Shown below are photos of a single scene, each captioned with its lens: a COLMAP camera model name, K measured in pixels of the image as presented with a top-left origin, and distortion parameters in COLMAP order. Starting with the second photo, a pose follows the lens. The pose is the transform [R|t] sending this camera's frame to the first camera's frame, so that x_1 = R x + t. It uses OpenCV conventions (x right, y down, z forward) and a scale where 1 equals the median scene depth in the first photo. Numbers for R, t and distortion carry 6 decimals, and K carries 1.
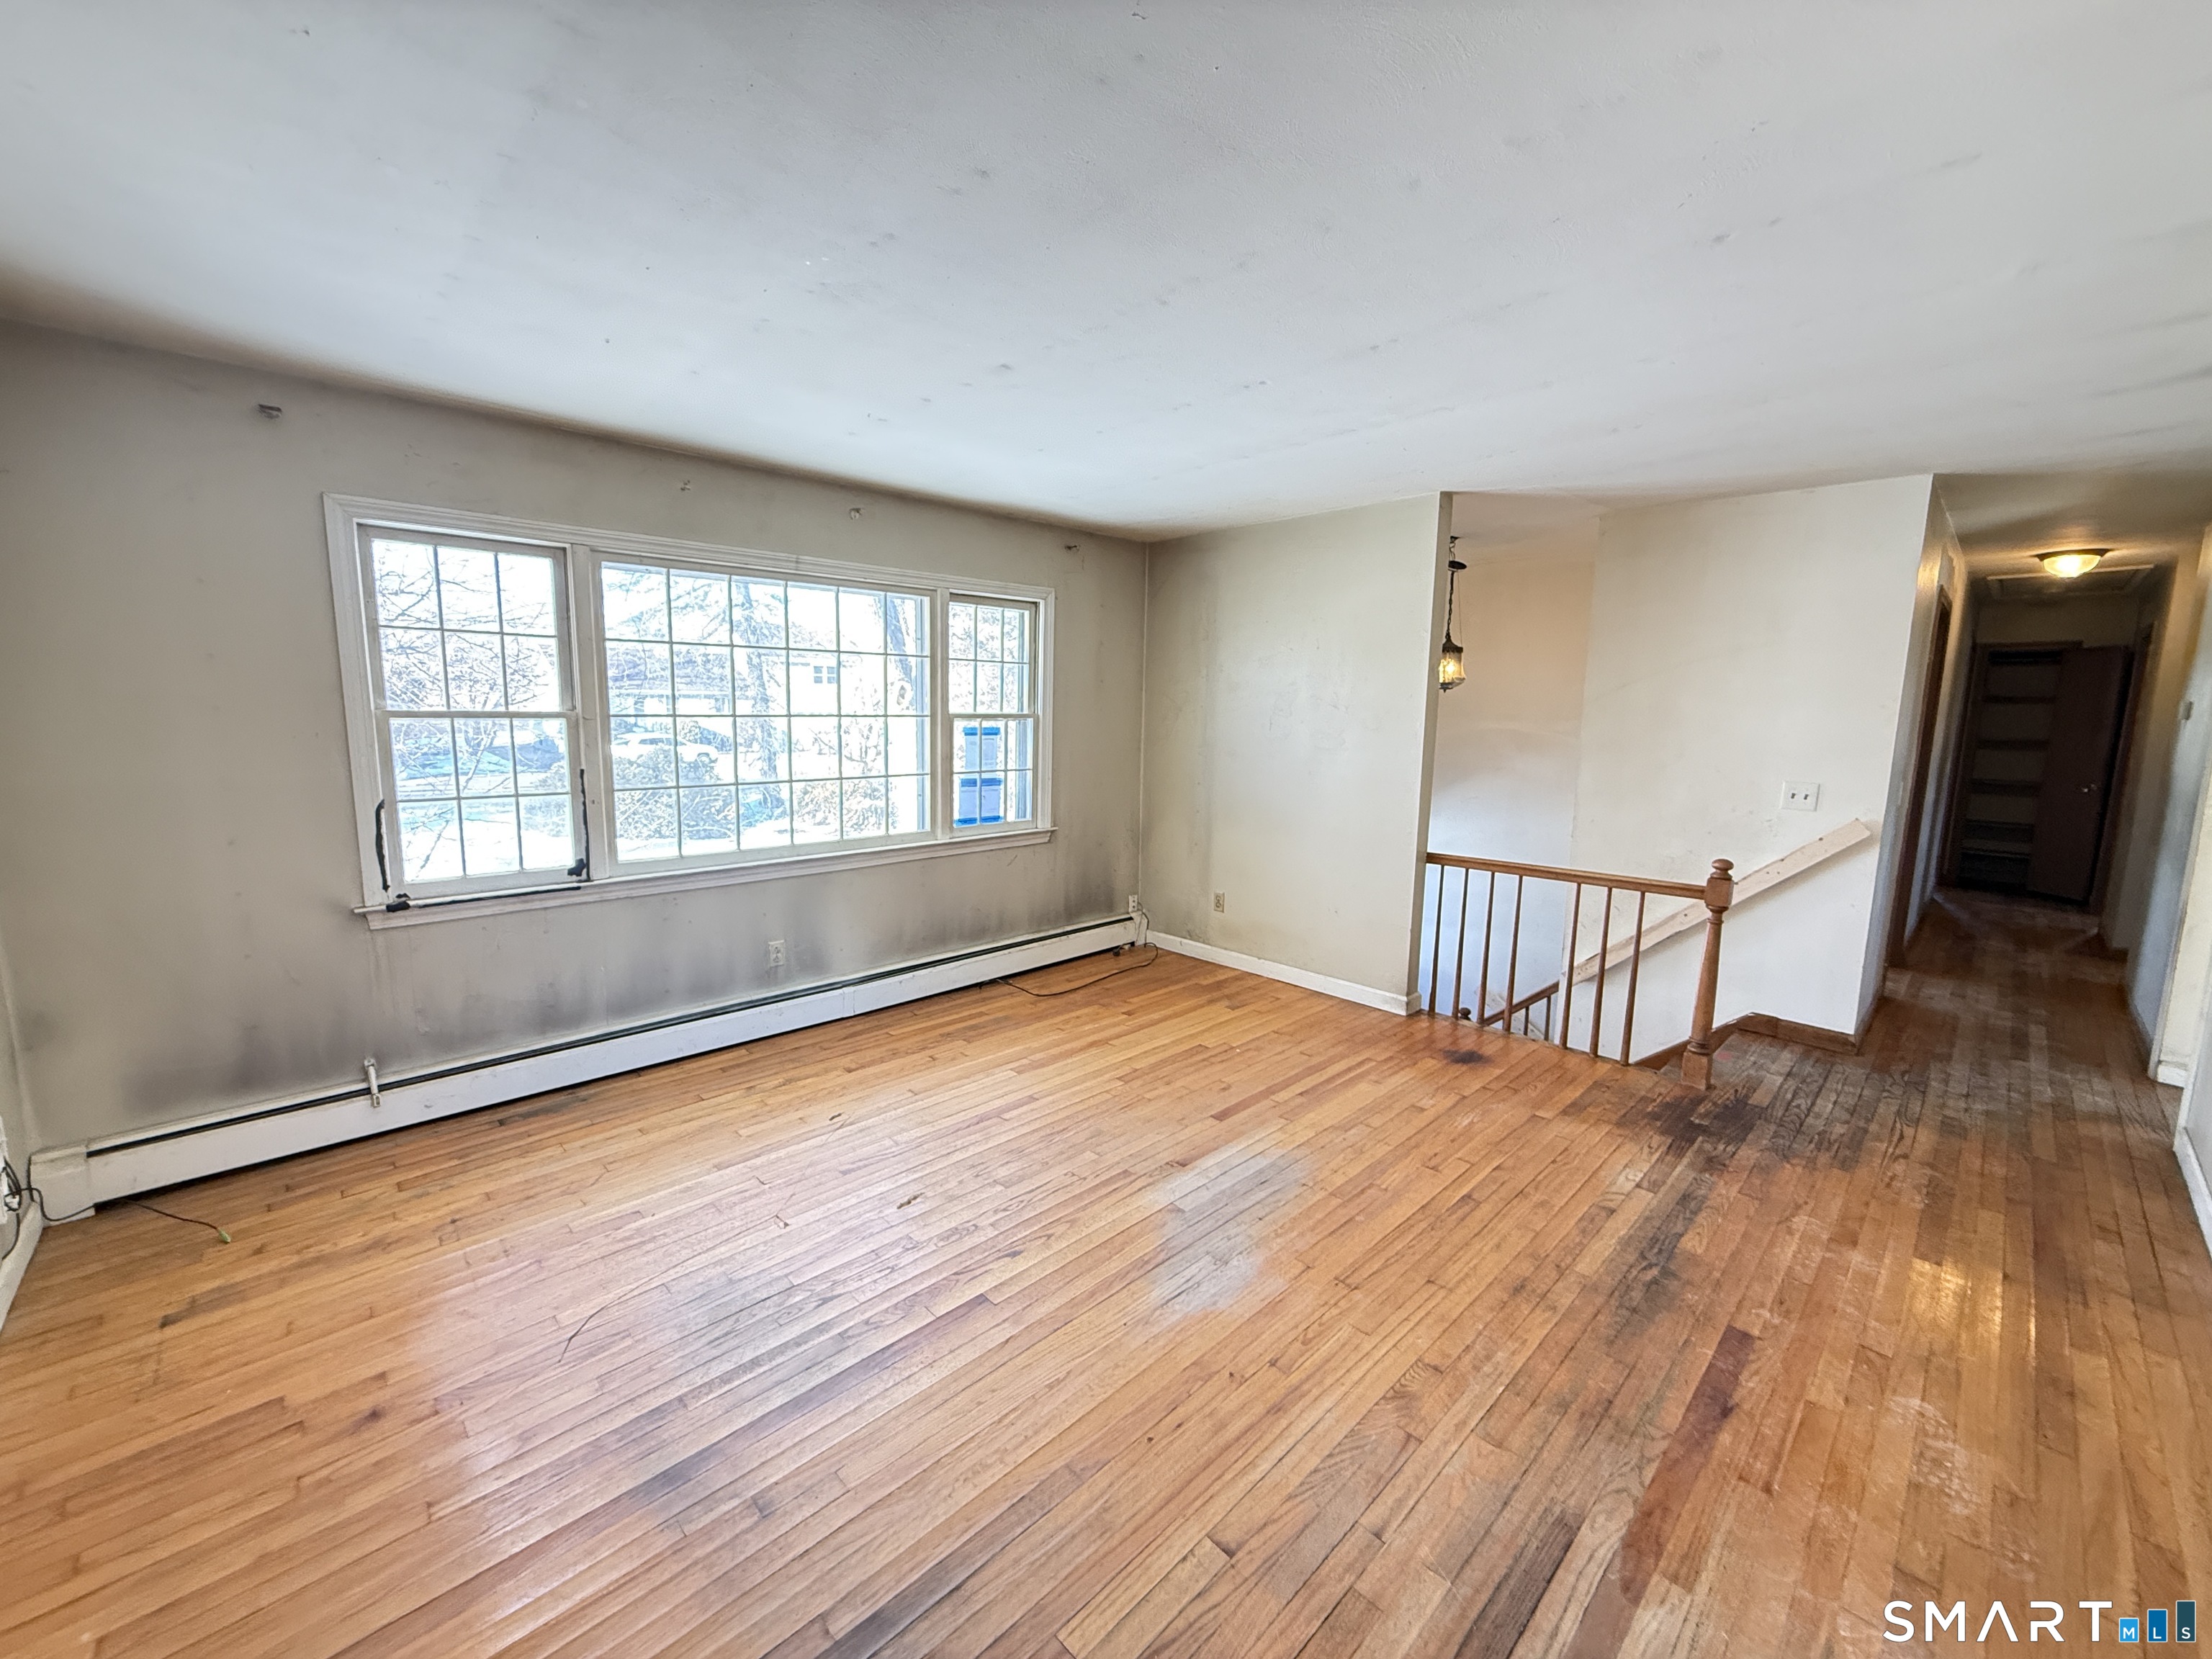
lens RADIAL K [[878.0, 0, 1100.0], [0, 878.0, 829.2], [0, 0, 1]] dist [0.000137, 0.000096]
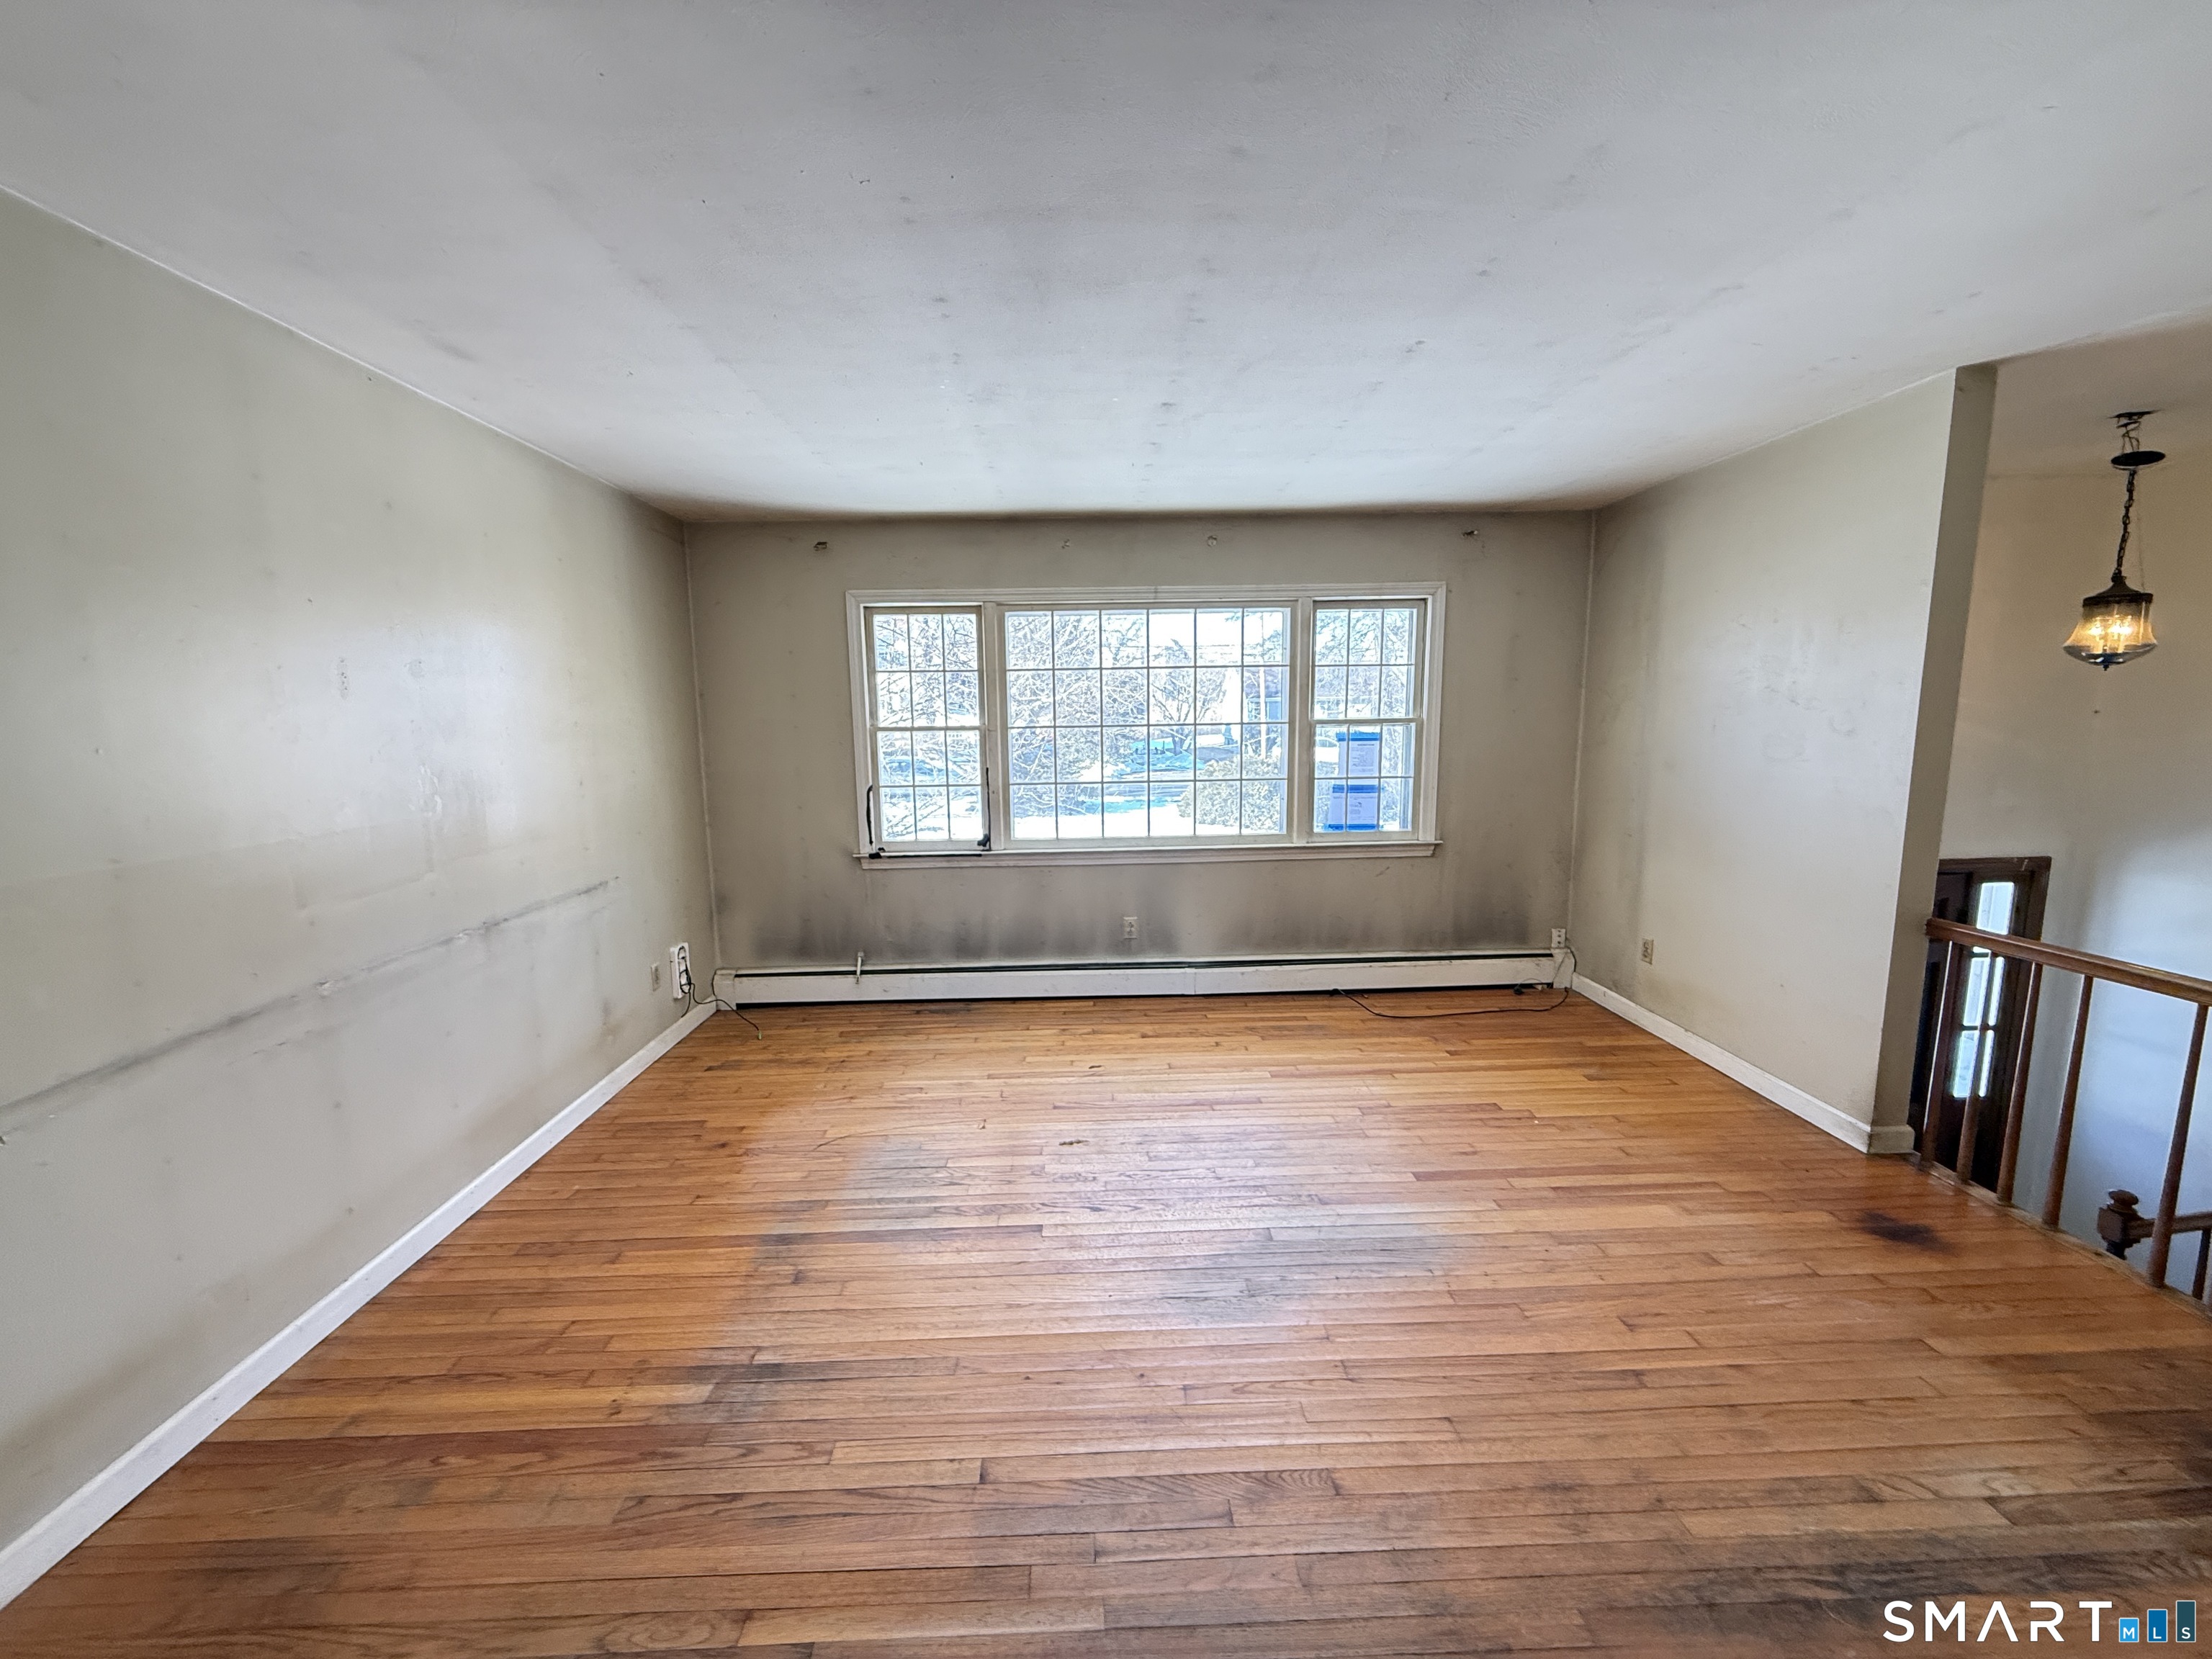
lens RADIAL K [[878.0, 0, 1100.0], [0, 878.0, 829.2], [0, 0, 1]] dist [0.000137, 0.000096]
pose [[0.739177, 0.066376, -0.670233, 0.407593], [-0.067699, 0.997414, 0.024115, -0.016558], [0.670100, 0.027549, 0.741759, 0.106184]]
